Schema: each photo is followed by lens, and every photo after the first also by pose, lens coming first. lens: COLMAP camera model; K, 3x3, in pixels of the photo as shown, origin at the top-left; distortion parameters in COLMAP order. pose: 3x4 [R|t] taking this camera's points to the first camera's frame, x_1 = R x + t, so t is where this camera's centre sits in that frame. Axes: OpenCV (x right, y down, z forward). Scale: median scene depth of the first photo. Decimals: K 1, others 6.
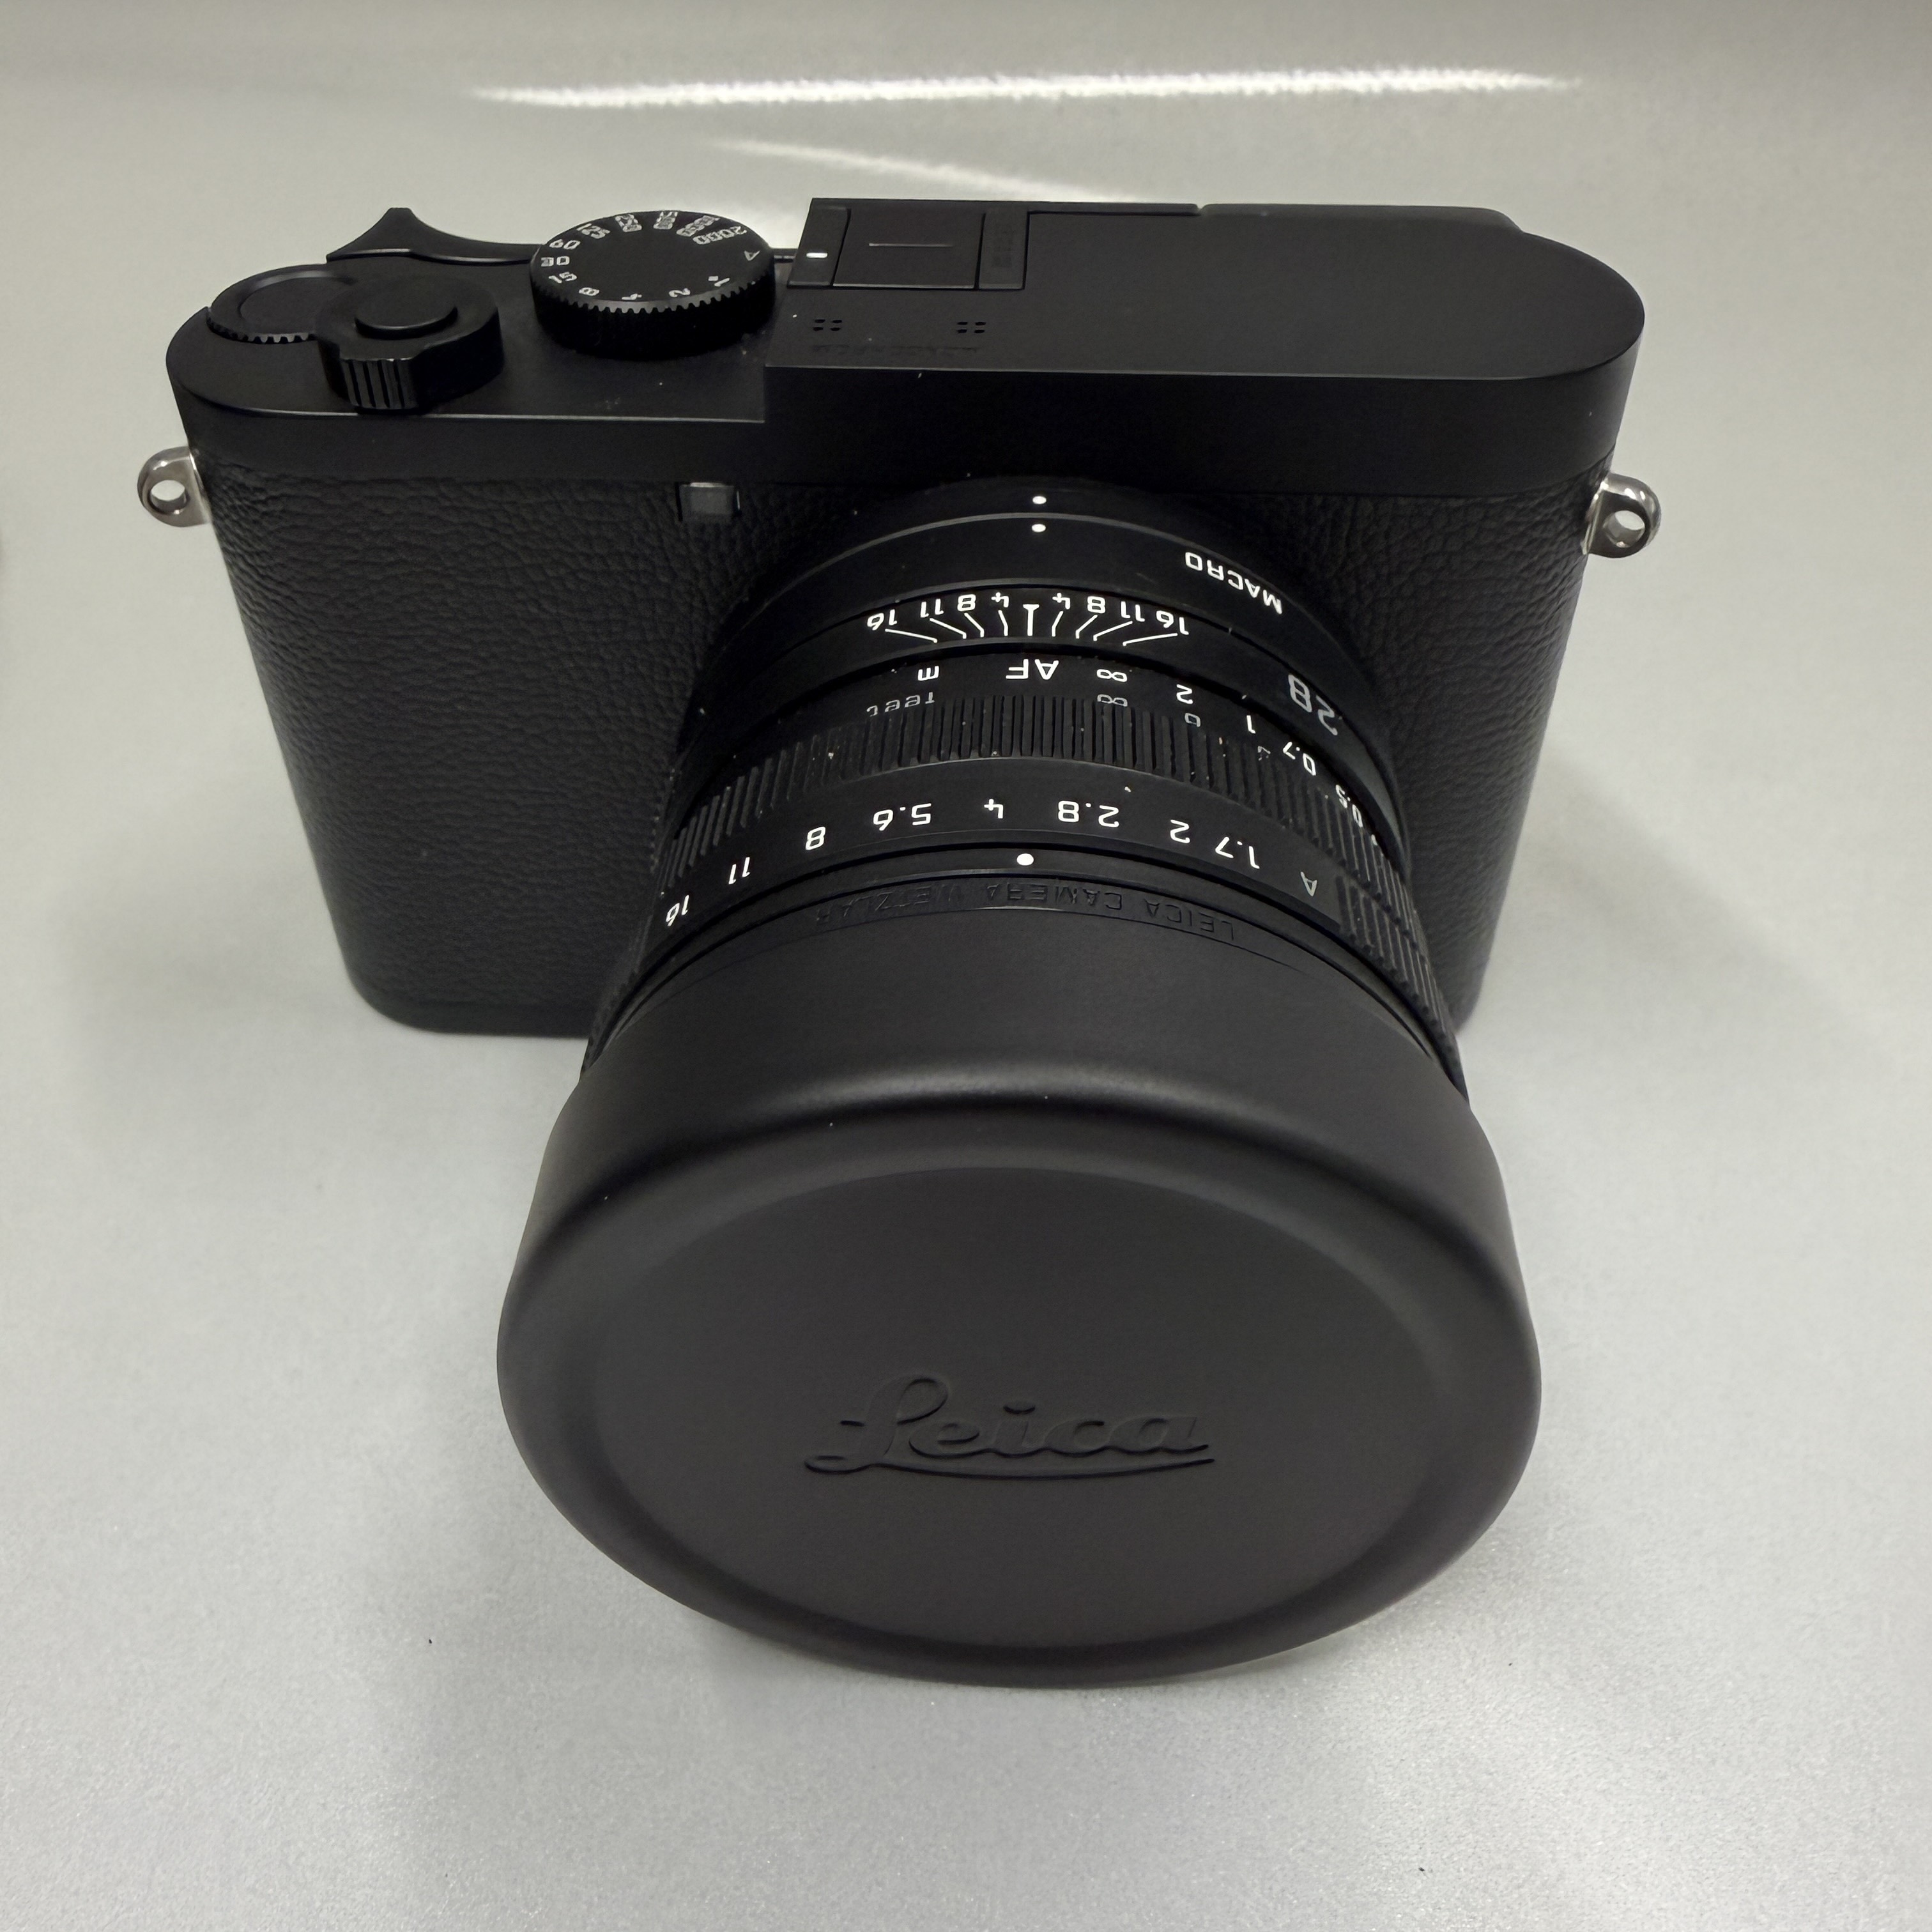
lens RADIAL K [[1750.7, 0, 961.9], [0, 1750.7, 949.9], [0, 0, 1]] dist [-0.012178, 0.006725]
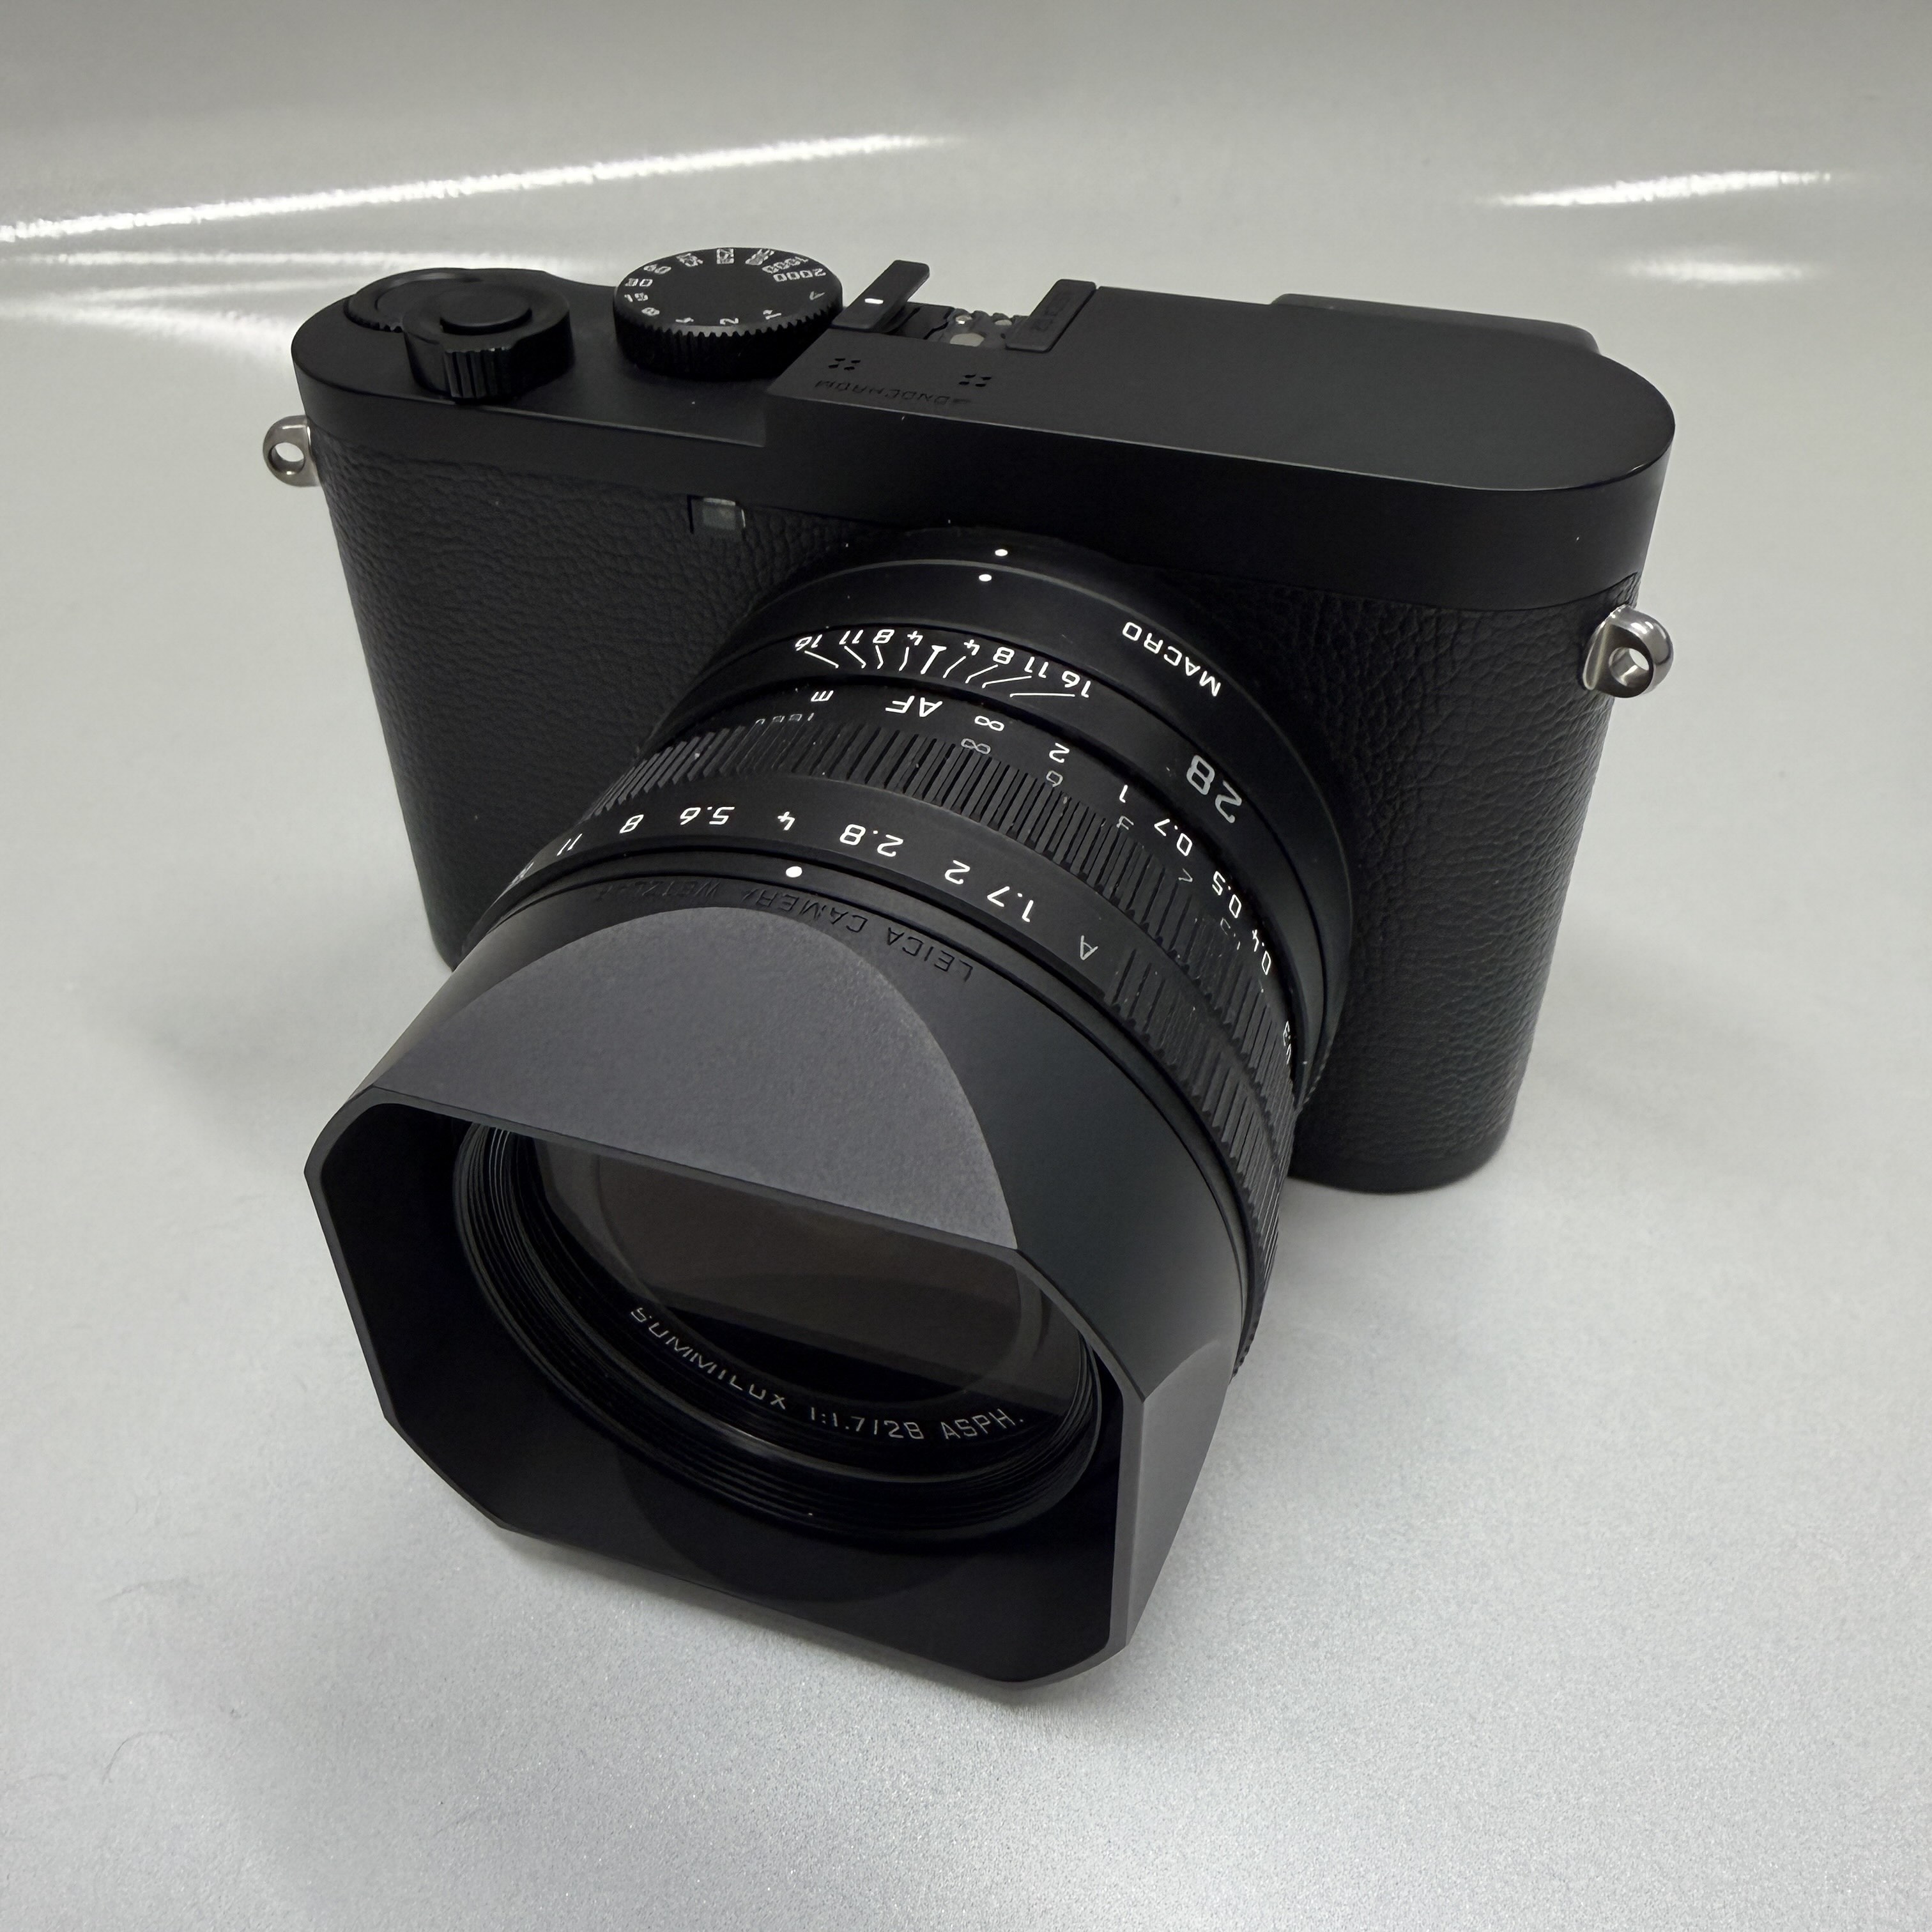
lens RADIAL K [[1750.7, 0, 962.4], [0, 1750.7, 983.4], [0, 0, 1]] dist [-0.012178, 0.006725]
pose [[0.962110, 0.177879, -0.206650, 0.265075], [-0.184536, 0.982736, -0.013242, 0.006091], [0.200727, 0.050875, 0.978325, 0.013306]]
